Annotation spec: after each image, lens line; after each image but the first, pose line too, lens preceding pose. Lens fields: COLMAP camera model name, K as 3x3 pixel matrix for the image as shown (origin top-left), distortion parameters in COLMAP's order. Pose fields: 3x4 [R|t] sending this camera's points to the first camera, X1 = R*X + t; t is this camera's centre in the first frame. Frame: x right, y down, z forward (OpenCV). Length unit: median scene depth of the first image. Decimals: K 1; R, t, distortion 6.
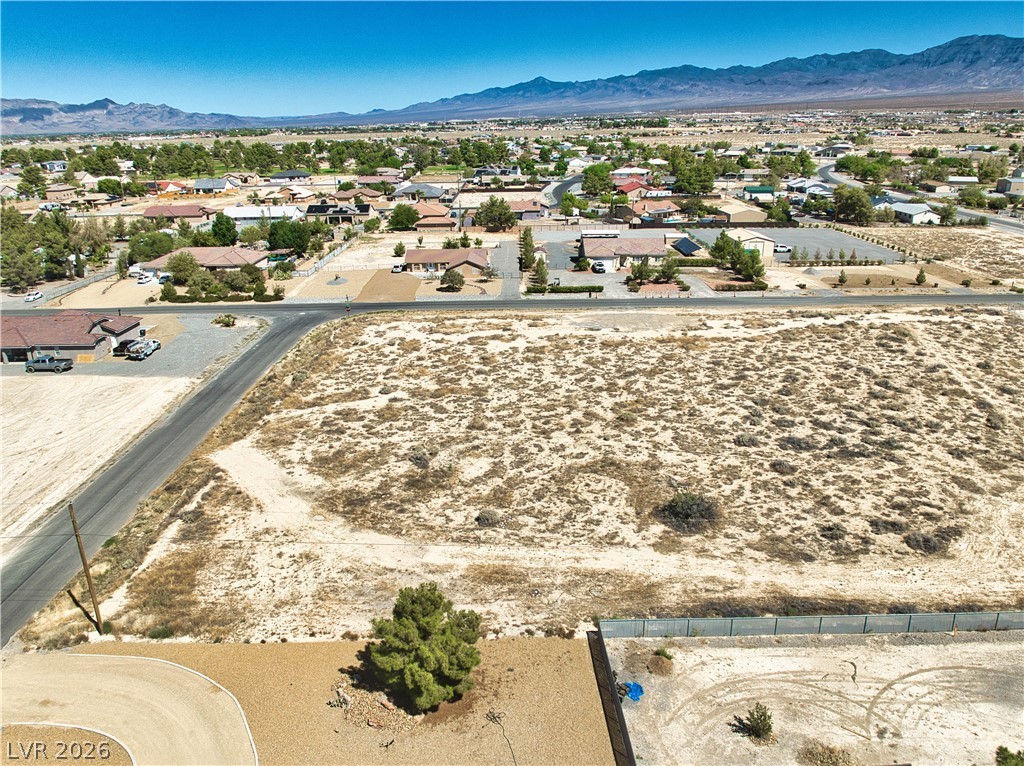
lens RADIAL K [[749.5, 0, 513.7], [0, 749.5, 377.7], [0, 0, 1]] dist [-0.042140, -0.003722]
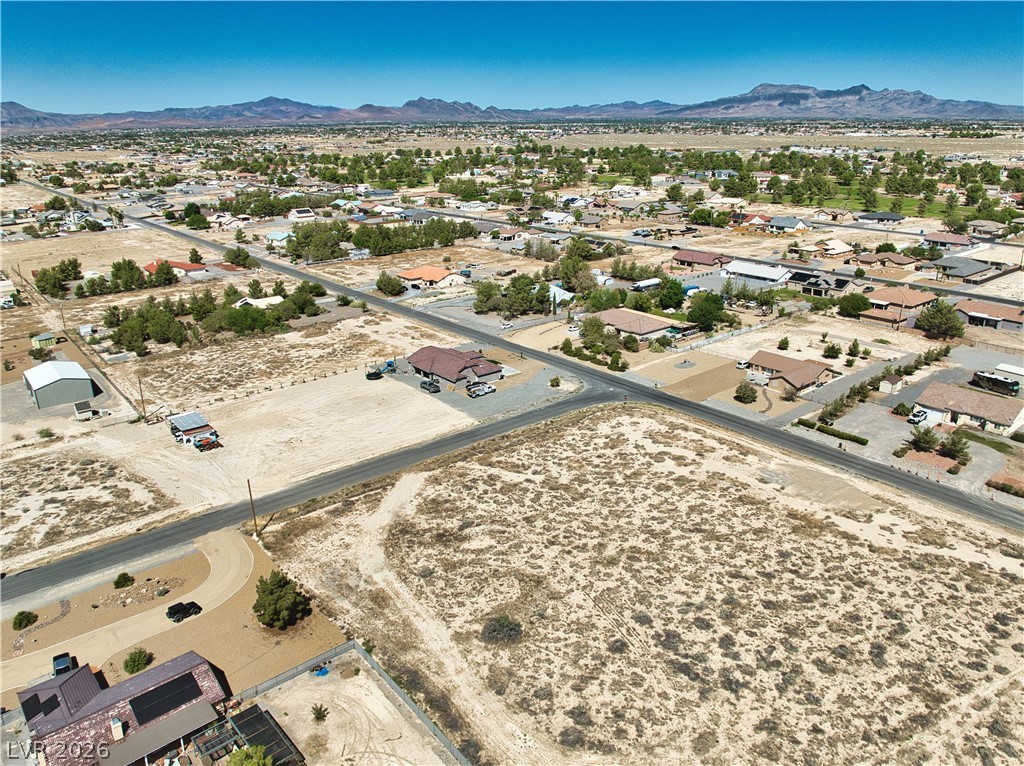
lens RADIAL K [[737.9, 0, 512.0], [0, 737.9, 383.0], [0, 0, 1]] dist [-0.051610, 0.004440]
pose [[0.631448, 0.263935, -0.729117, 0.833638], [-0.245129, 0.960014, 0.135225, -0.346178], [0.735653, 0.093340, 0.670896, -0.000378]]
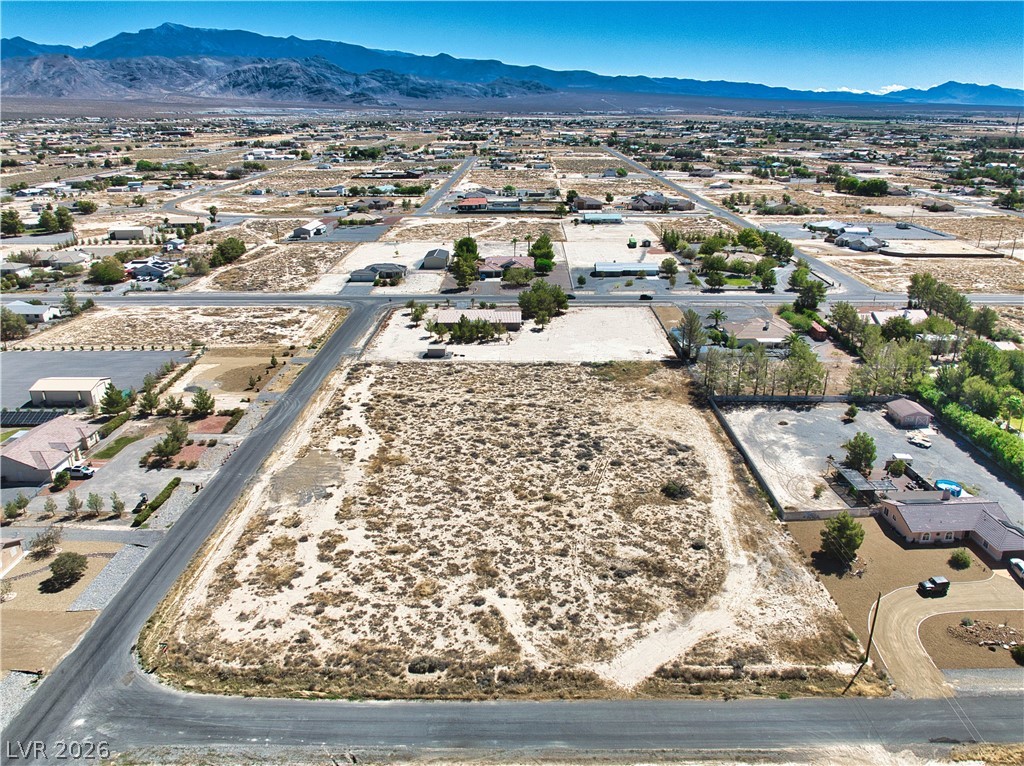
lens RADIAL K [[733.5, 0, 514.6], [0, 733.5, 404.5], [0, 0, 1]] dist [-0.039182, -0.008486]
pose [[0.013371, -0.355777, 0.934475, -1.106360], [0.327696, 0.884505, 0.332063, -0.593146], [-0.944689, 0.301783, 0.128413, 0.775692]]
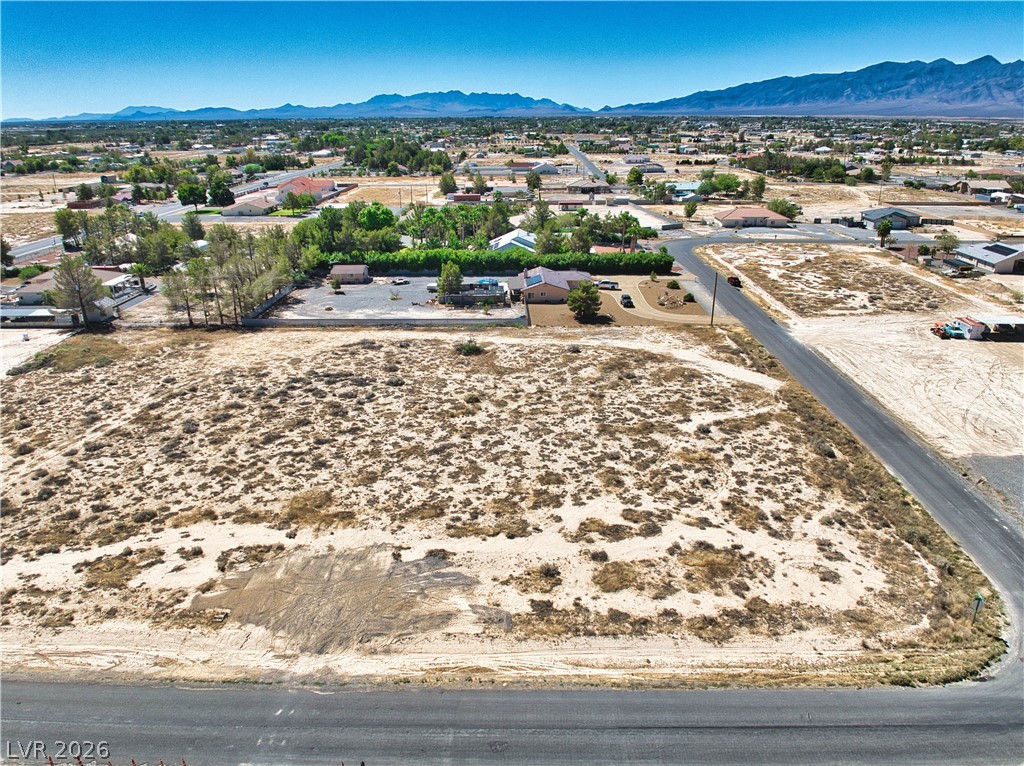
lens RADIAL K [[749.5, 0, 513.7], [0, 749.5, 377.7], [0, 0, 1]] dist [-0.042140, -0.003722]
pose [[-0.999498, 0.013675, 0.028568, 0.047669], [0.028420, 0.785387, 0.618352, -0.672657], [-0.013981, 0.618854, -0.785382, 1.816305]]
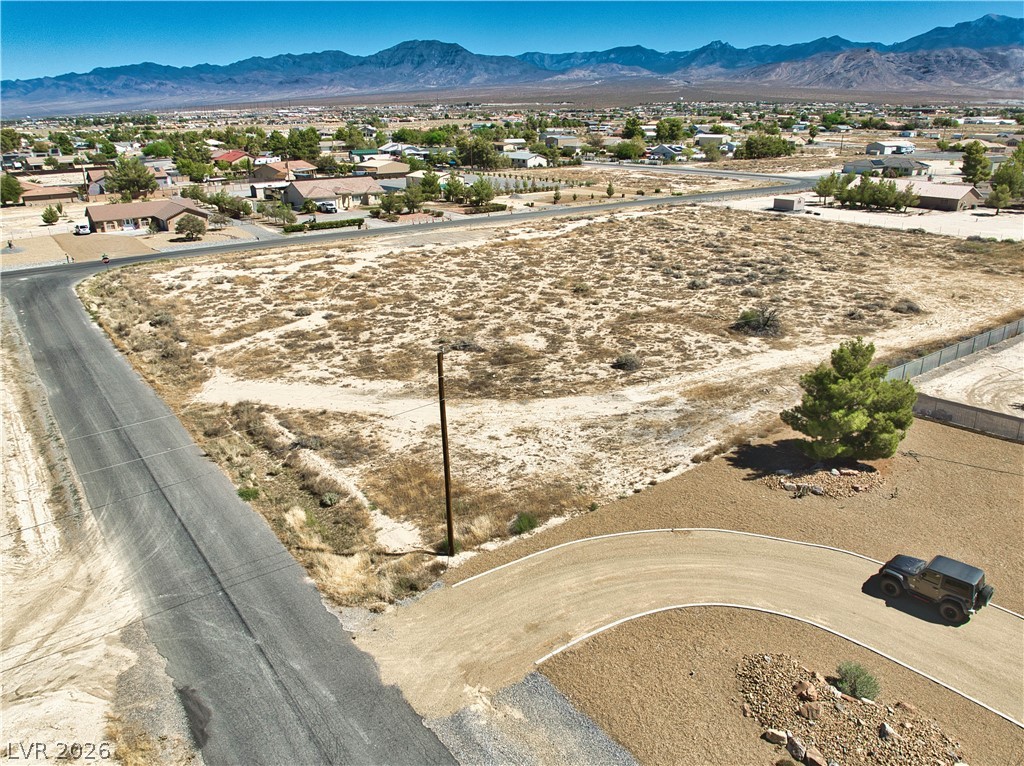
lens RADIAL K [[761.4, 0, 513.4], [0, 761.4, 358.9], [0, 0, 1]] dist [-0.042133, -0.013820]
pose [[0.805480, -0.178690, 0.565041, -0.488014], [0.192496, 0.980648, 0.035715, 0.086230], [-0.560488, 0.080000, 0.824289, 0.208991]]
